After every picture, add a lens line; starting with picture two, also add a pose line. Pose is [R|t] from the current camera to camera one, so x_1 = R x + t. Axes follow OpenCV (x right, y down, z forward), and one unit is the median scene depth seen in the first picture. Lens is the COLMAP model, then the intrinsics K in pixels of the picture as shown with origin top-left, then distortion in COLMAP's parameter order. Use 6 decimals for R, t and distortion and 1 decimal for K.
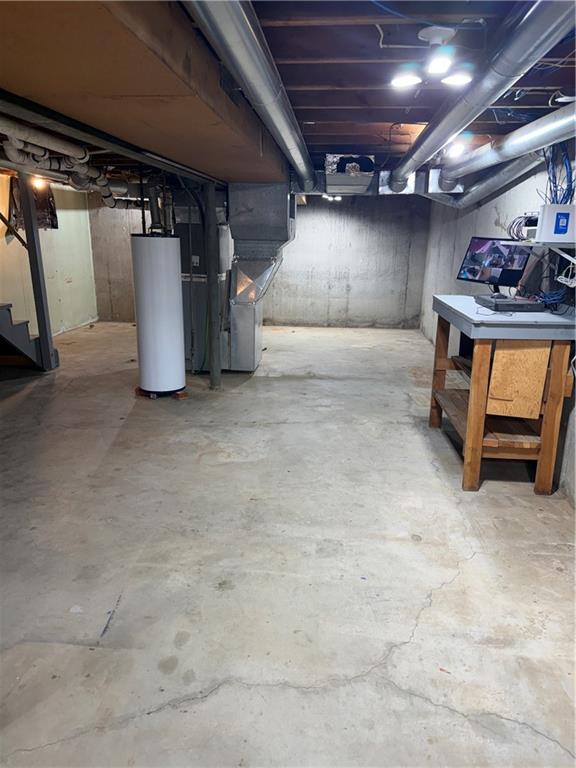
lens RADIAL K [[541.0, 0, 287.8], [0, 541.0, 383.0], [0, 0, 1]] dist [0.051026, -0.054783]
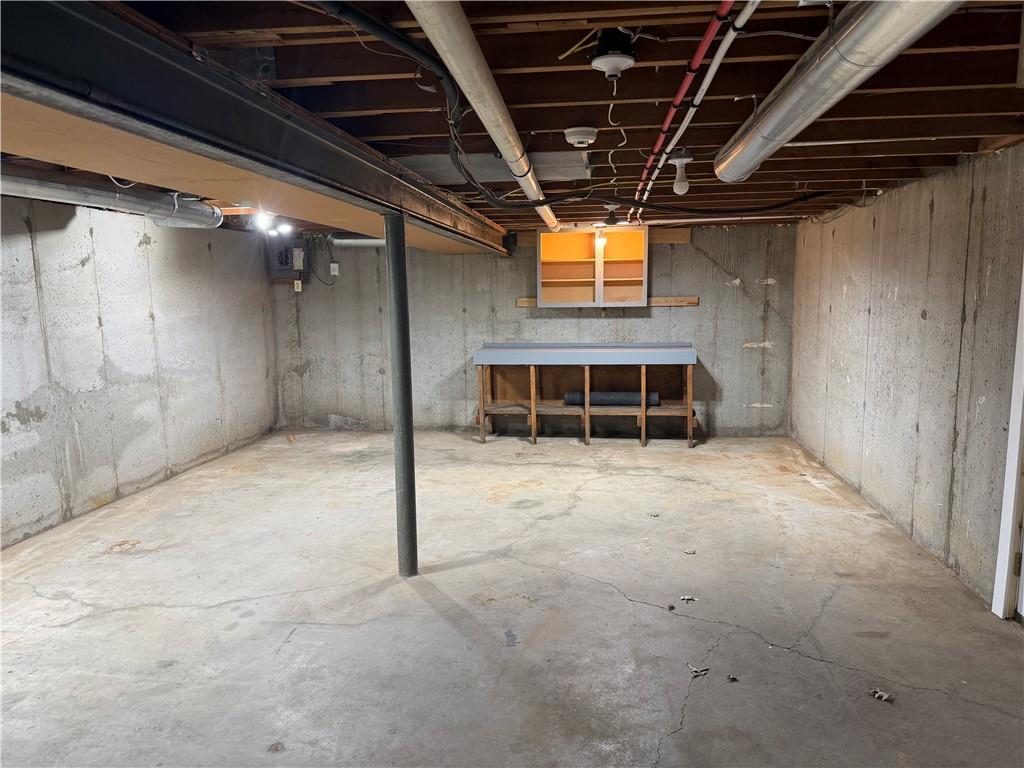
lens RADIAL K [[721.4, 0, 512.6], [0, 721.4, 385.9], [0, 0, 1]] dist [0.051026, -0.054783]
pose [[-0.998635, 0.003125, 0.052143, -0.826189], [0.023832, 0.915521, 0.401563, -0.594176], [-0.046483, 0.402258, -0.914346, 2.044816]]
